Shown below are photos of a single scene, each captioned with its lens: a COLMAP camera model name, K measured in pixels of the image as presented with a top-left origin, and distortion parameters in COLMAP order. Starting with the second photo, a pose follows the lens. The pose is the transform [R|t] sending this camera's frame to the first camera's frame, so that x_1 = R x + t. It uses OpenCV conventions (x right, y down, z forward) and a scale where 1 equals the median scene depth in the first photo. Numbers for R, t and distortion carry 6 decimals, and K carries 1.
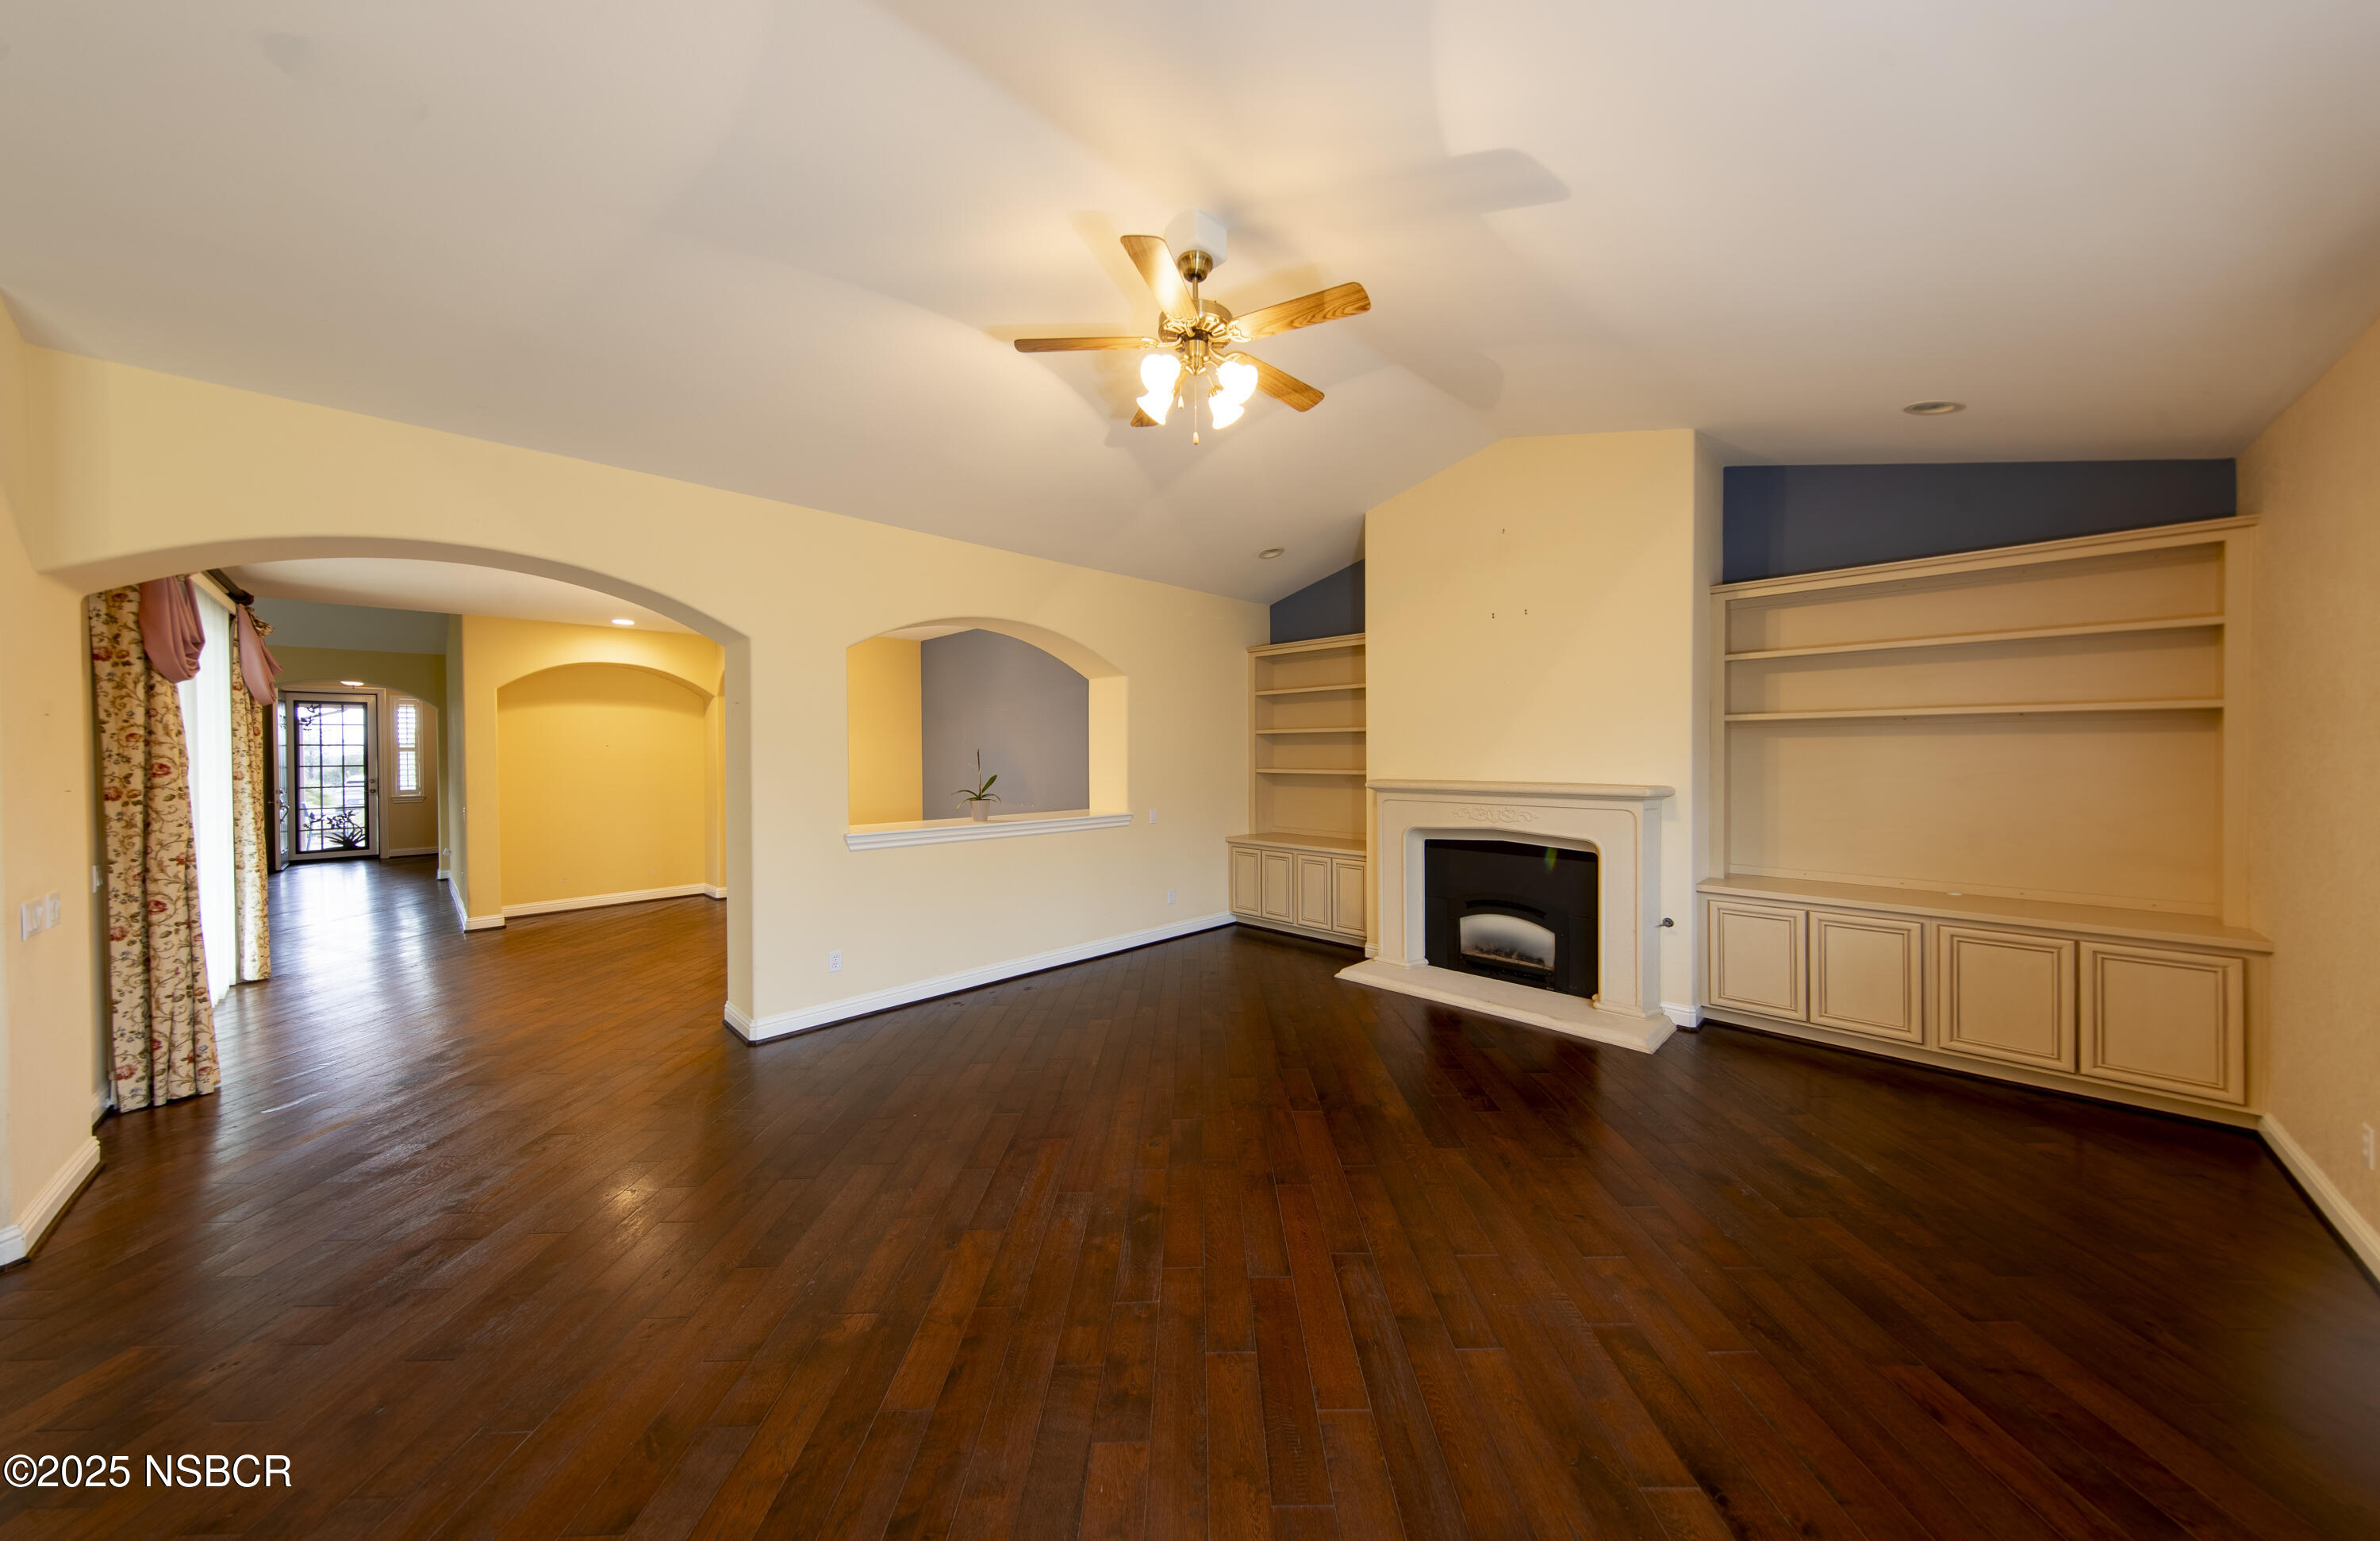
lens RADIAL K [[786.7, 0, 1217.0], [0, 786.7, 760.1], [0, 0, 1]] dist [0.035490, -0.000107]
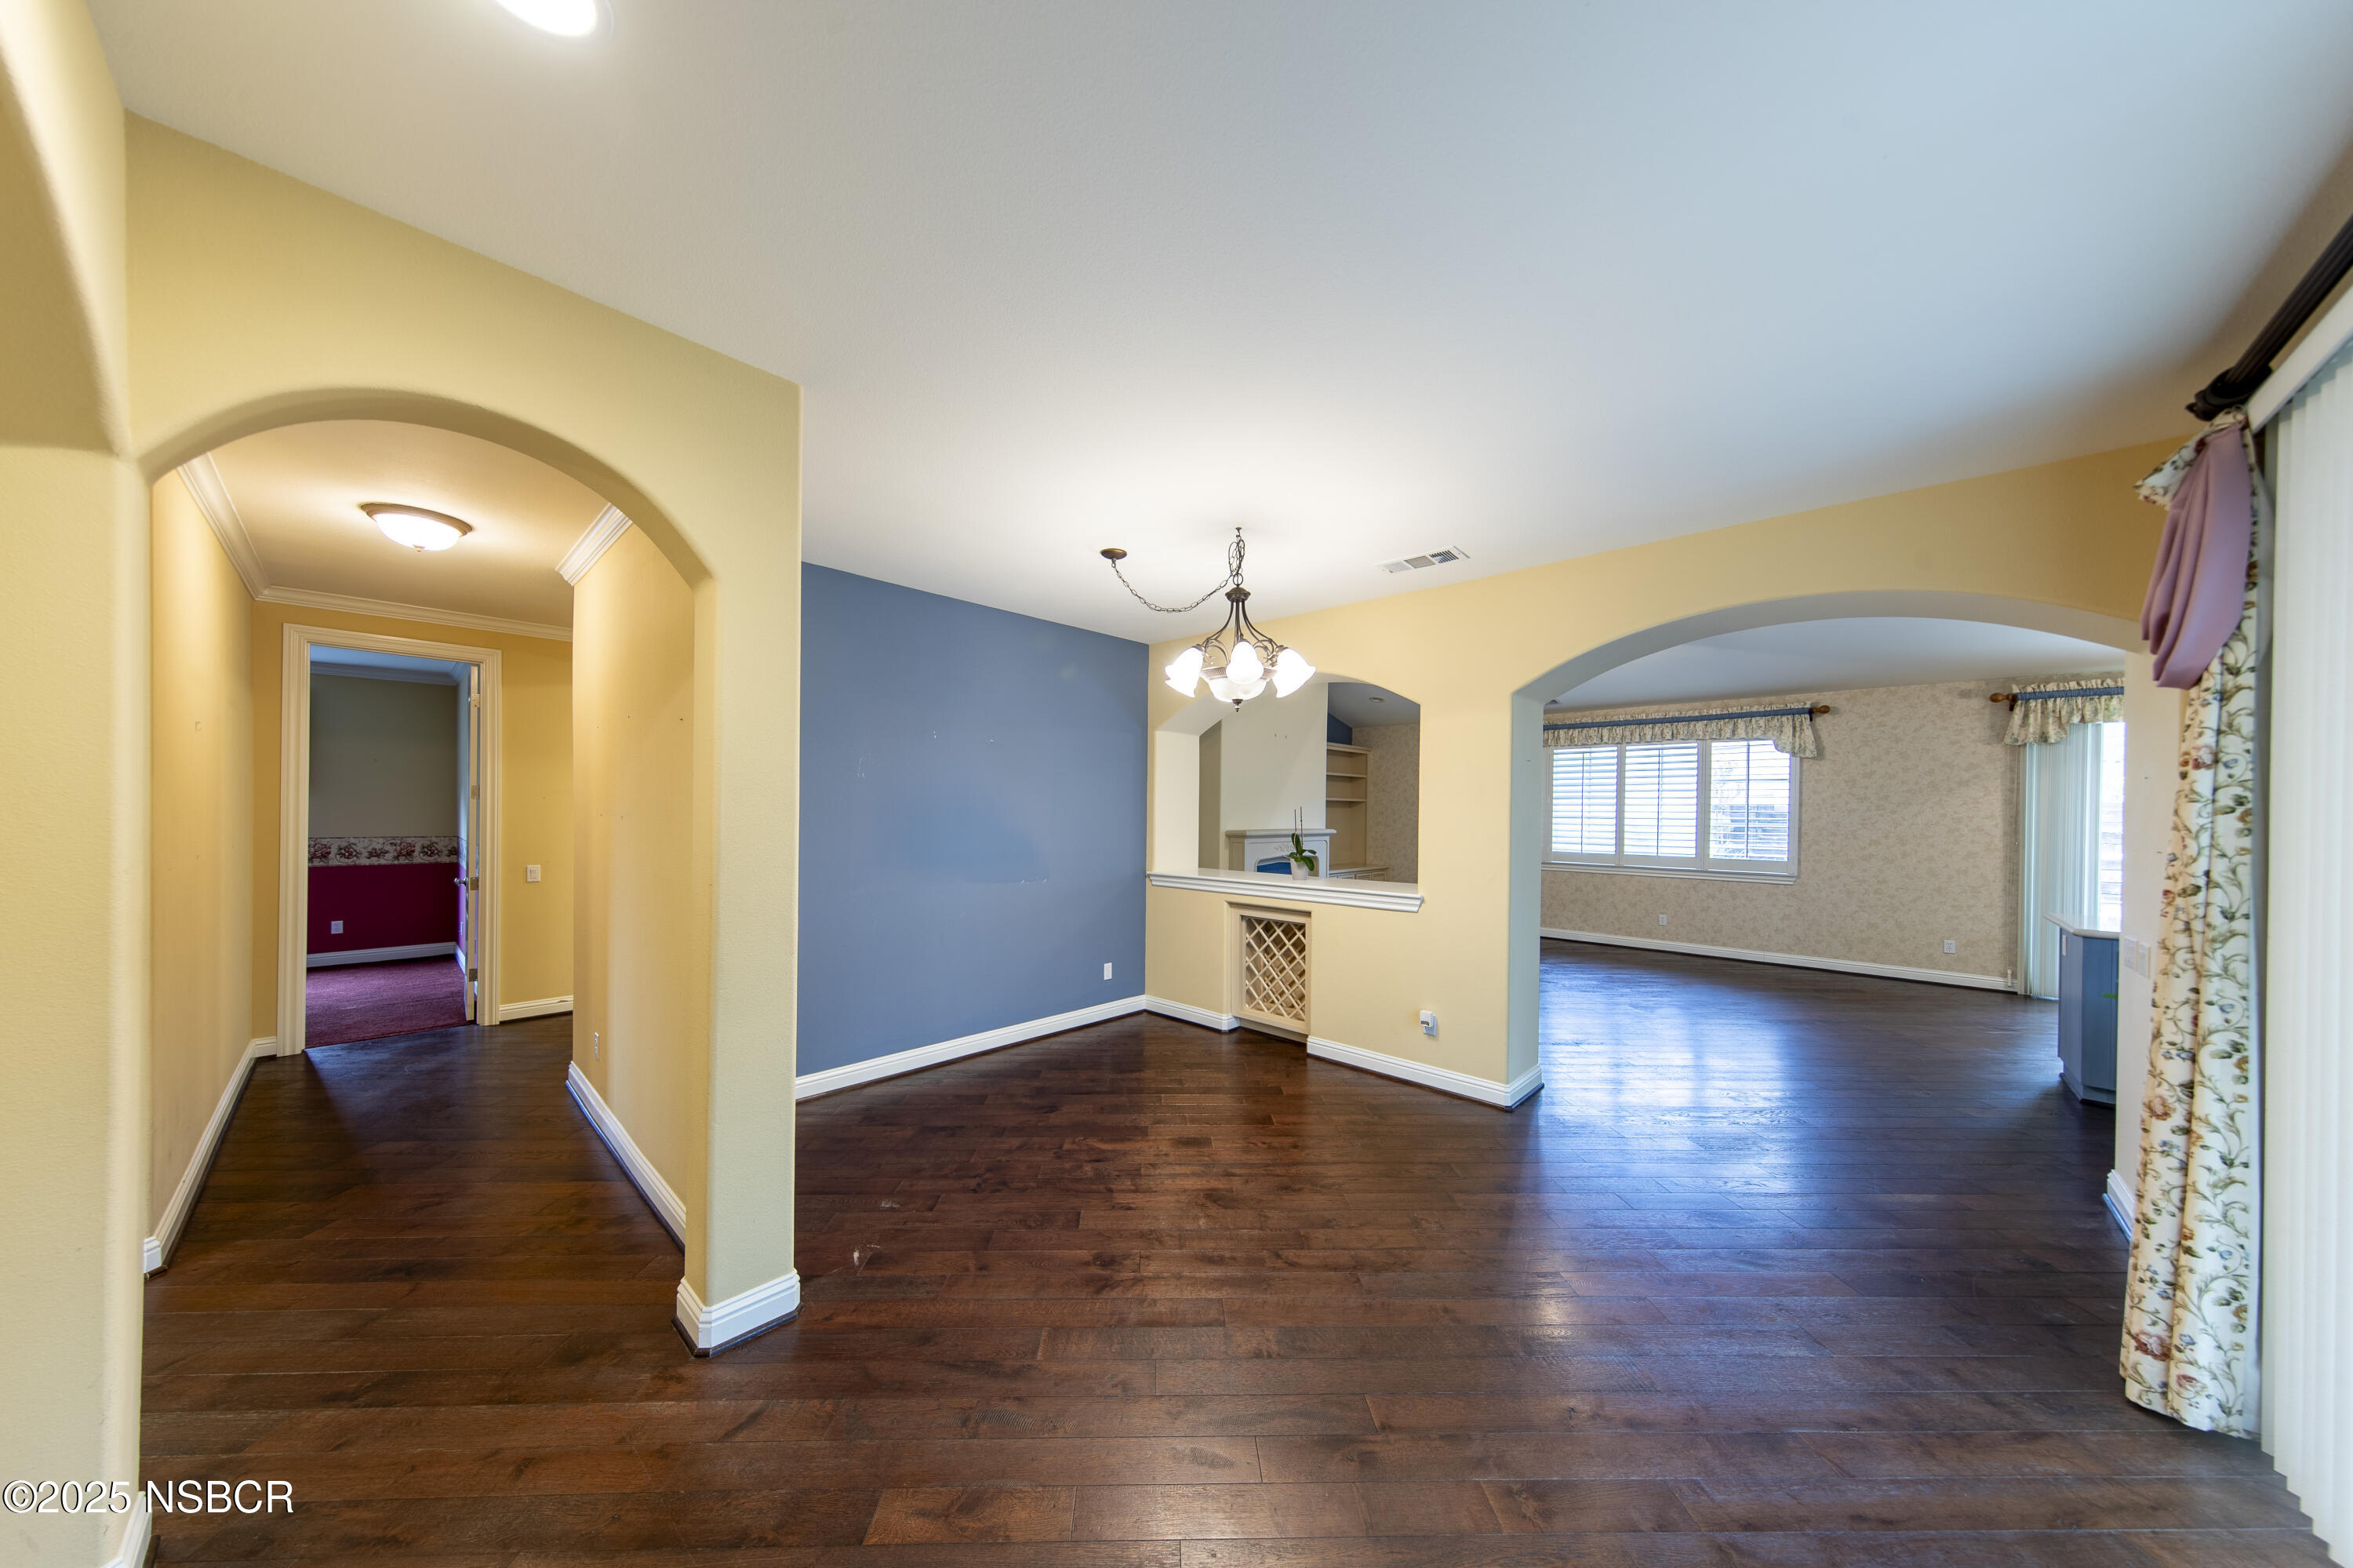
lens RADIAL K [[747.3, 0, 1176.7], [0, 747.3, 813.7], [0, 0, 1]] dist [0.008587, -0.001560]
pose [[-0.040561, 0.002333, 0.999174, -1.184535], [-0.000421, 0.999997, -0.002352, -0.003043], [-0.999177, -0.000516, -0.040560, 1.172560]]
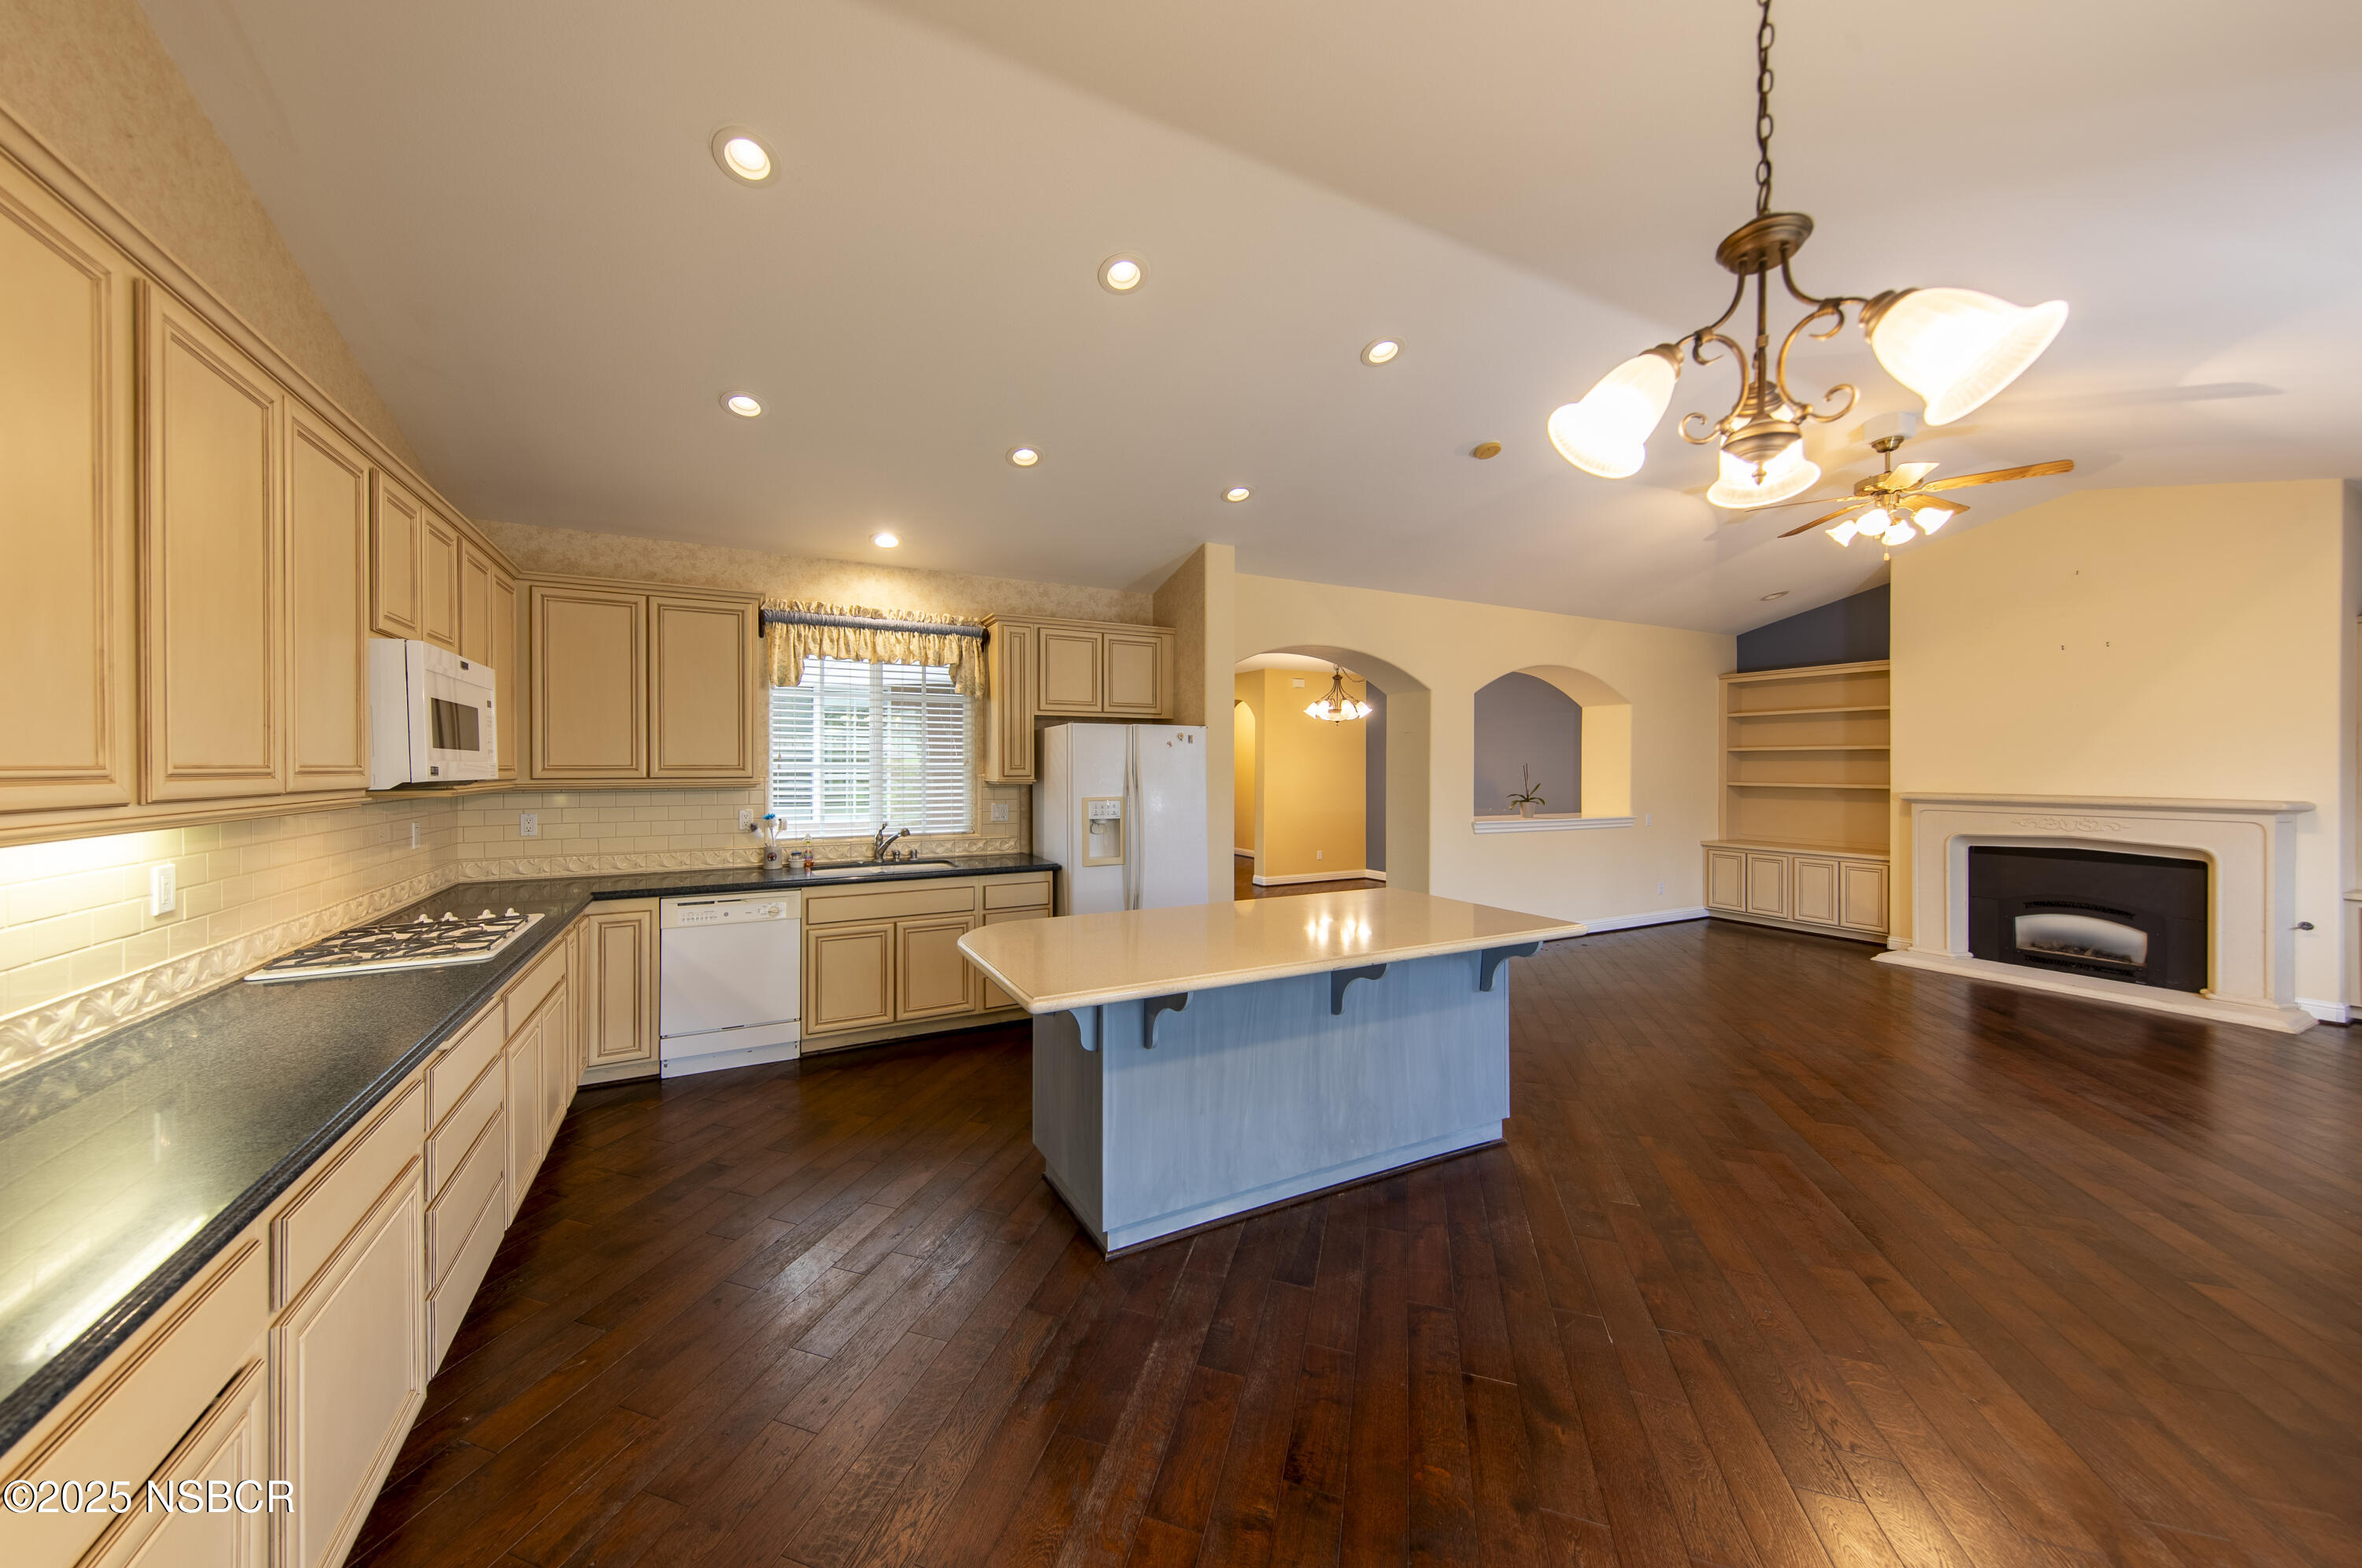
lens RADIAL K [[823.1, 0, 1147.7], [0, 823.1, 773.5], [0, 0, 1]] dist [0.014457, 0.000133]
pose [[0.953117, 0.010154, -0.302431, -0.476260], [-0.010594, 0.999944, 0.000183, 0.009550], [0.302416, 0.003030, 0.953171, -0.465884]]
